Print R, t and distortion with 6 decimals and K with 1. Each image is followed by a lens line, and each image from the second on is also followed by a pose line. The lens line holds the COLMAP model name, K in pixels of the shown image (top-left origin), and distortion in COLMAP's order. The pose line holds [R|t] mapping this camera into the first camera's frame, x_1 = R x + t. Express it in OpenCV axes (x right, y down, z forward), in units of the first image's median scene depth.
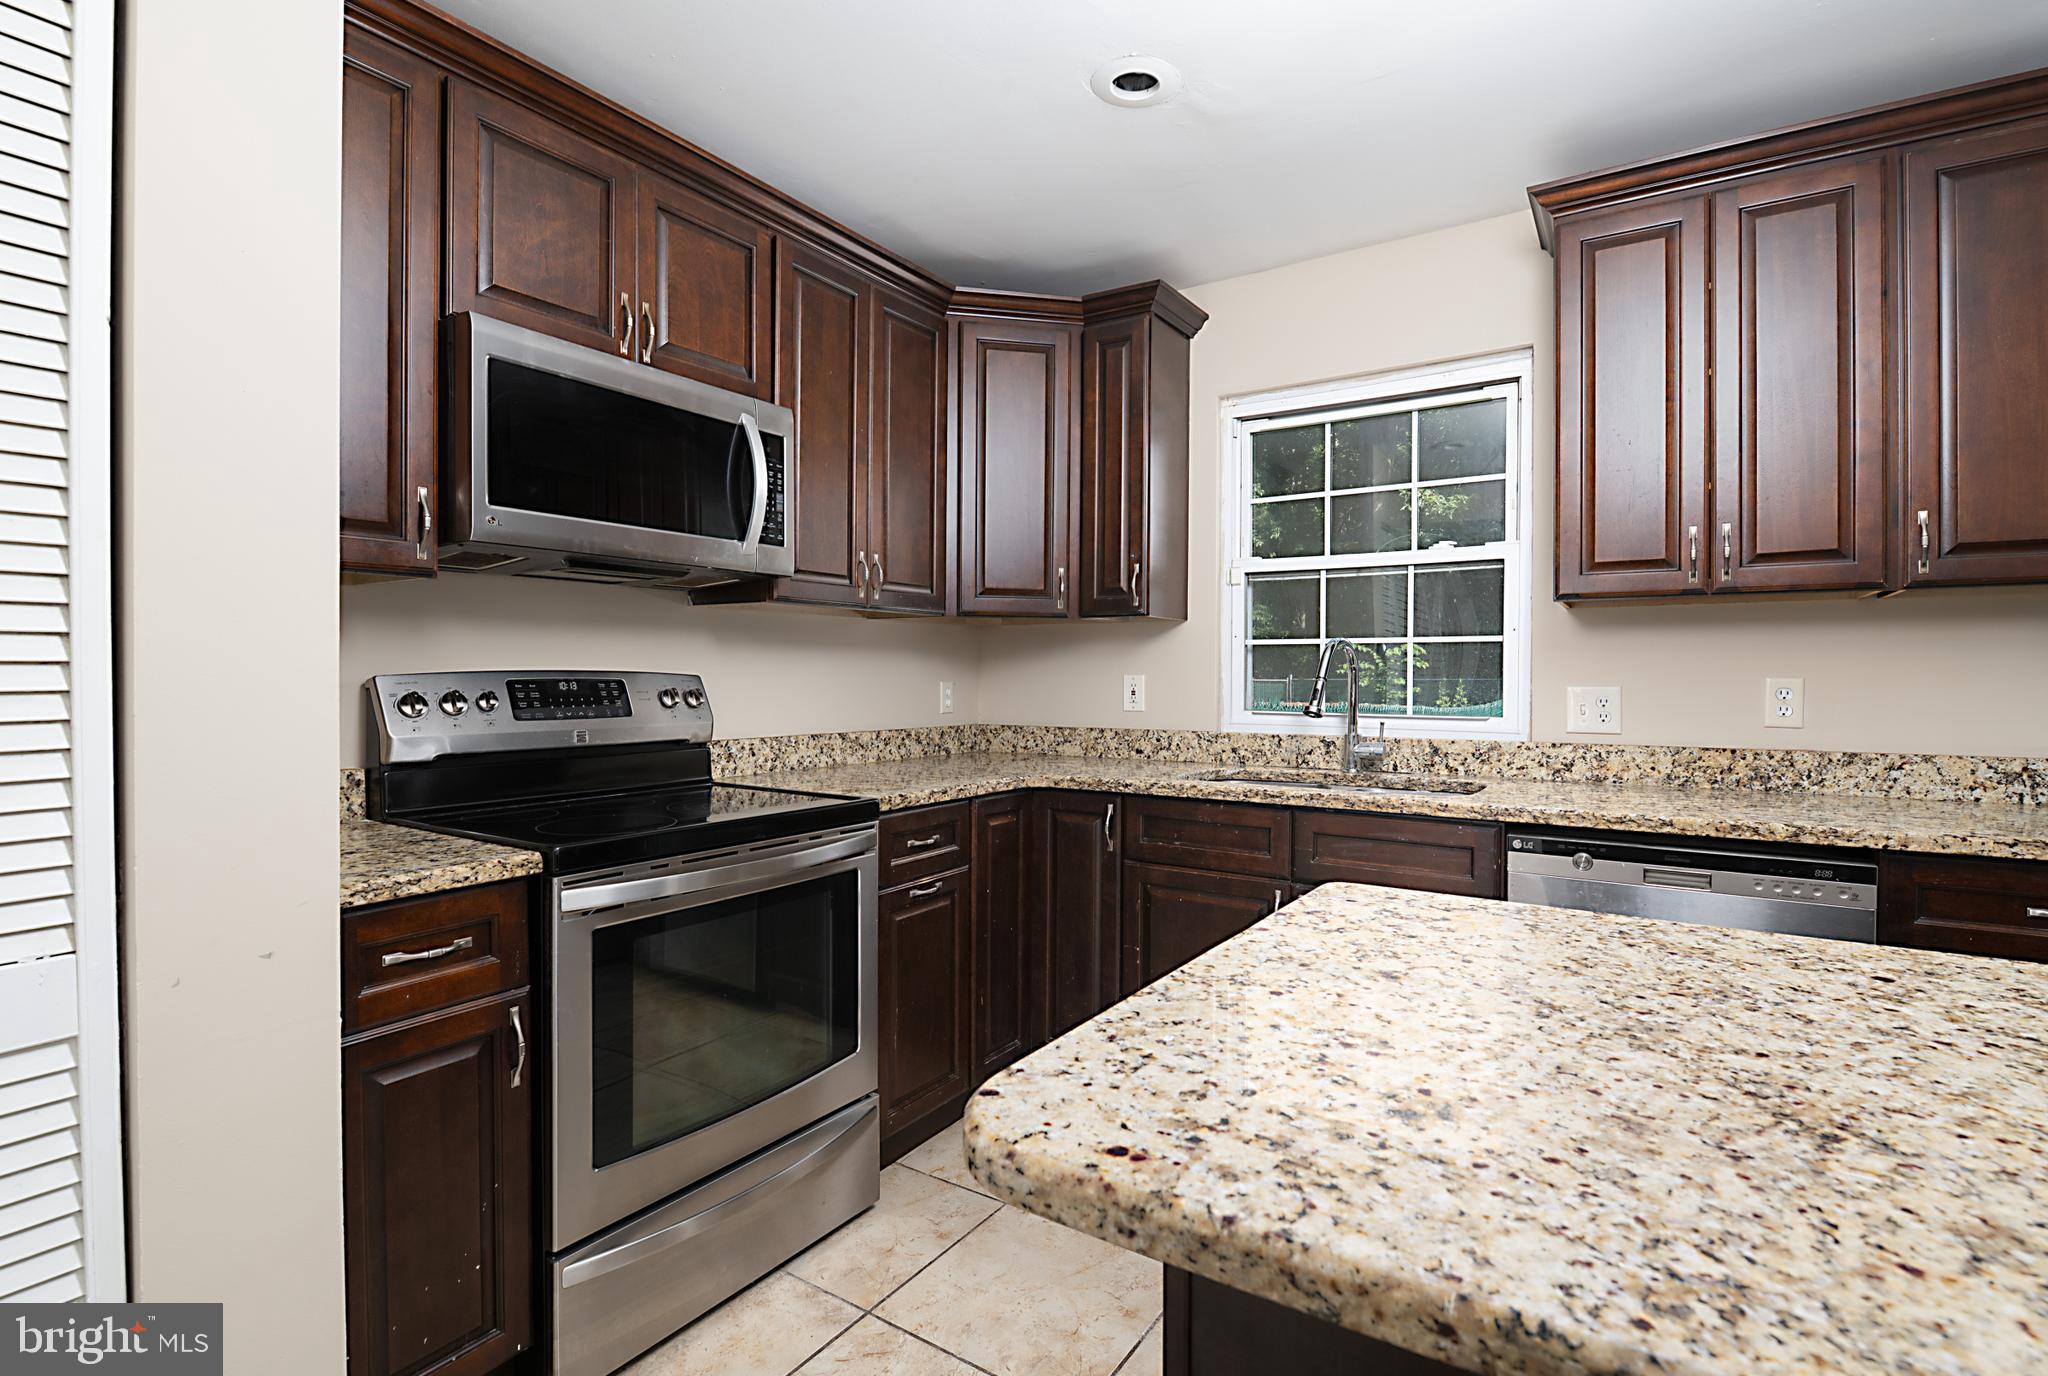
lens RADIAL K [[982.3, 0, 1027.1], [0, 982.3, 680.6], [0, 0, 1]] dist [0.001310, -0.000191]
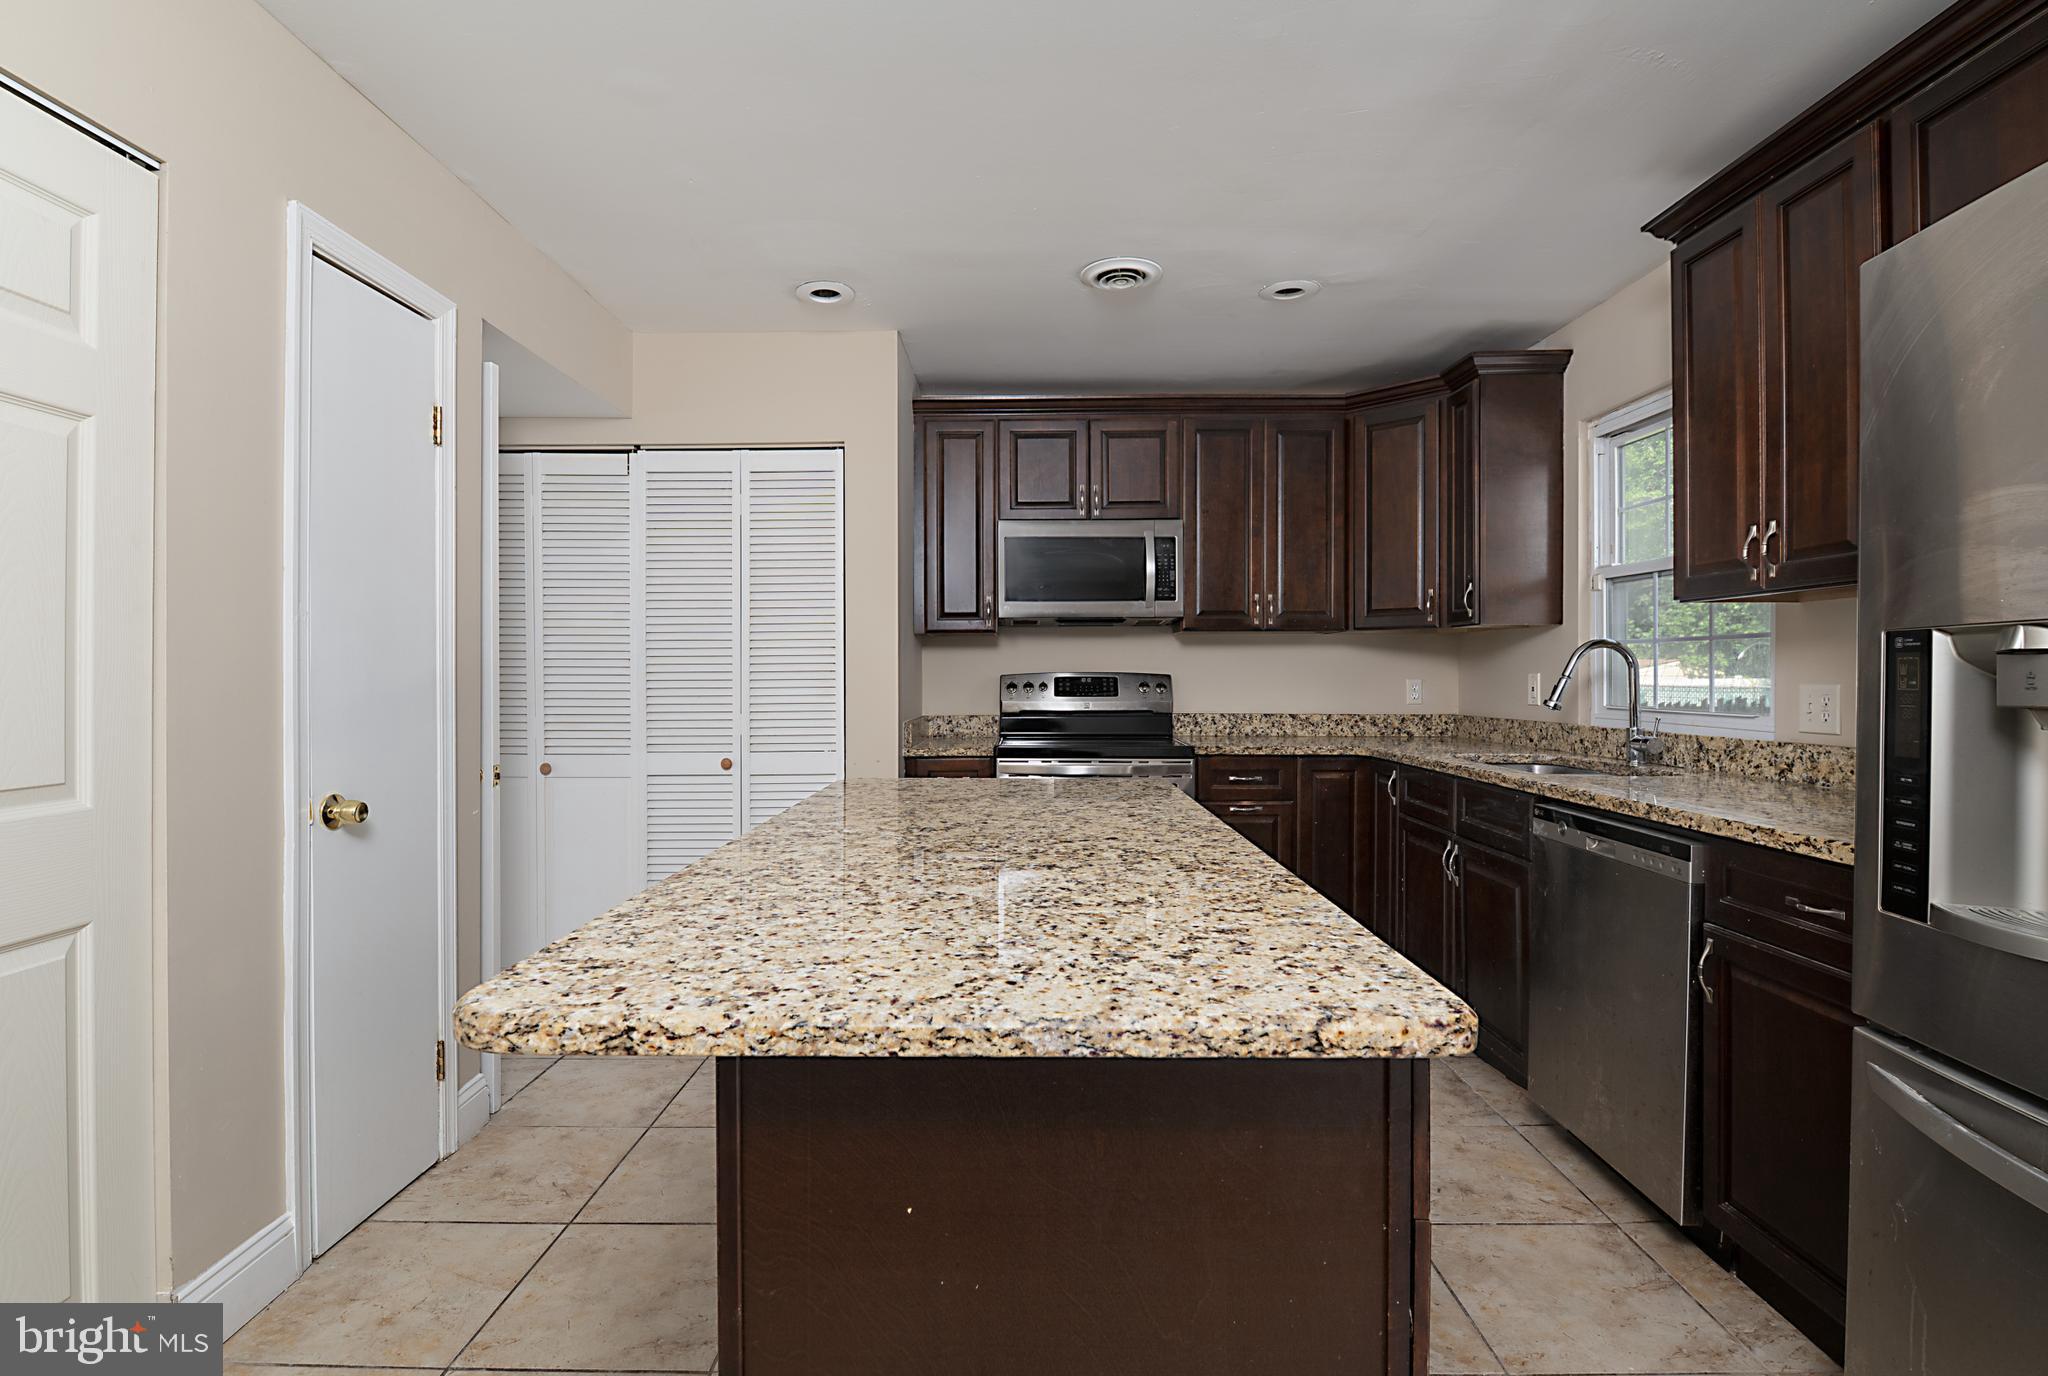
lens RADIAL K [[982.3, 0, 1019.9], [0, 982.3, 679.5], [0, 0, 1]] dist [0.001310, -0.000191]
pose [[0.547005, 0.001561, -0.837128, 0.912392], [-0.003368, 0.999994, -0.000336, 0.004552], [0.837123, 0.003003, 0.547007, -0.154293]]
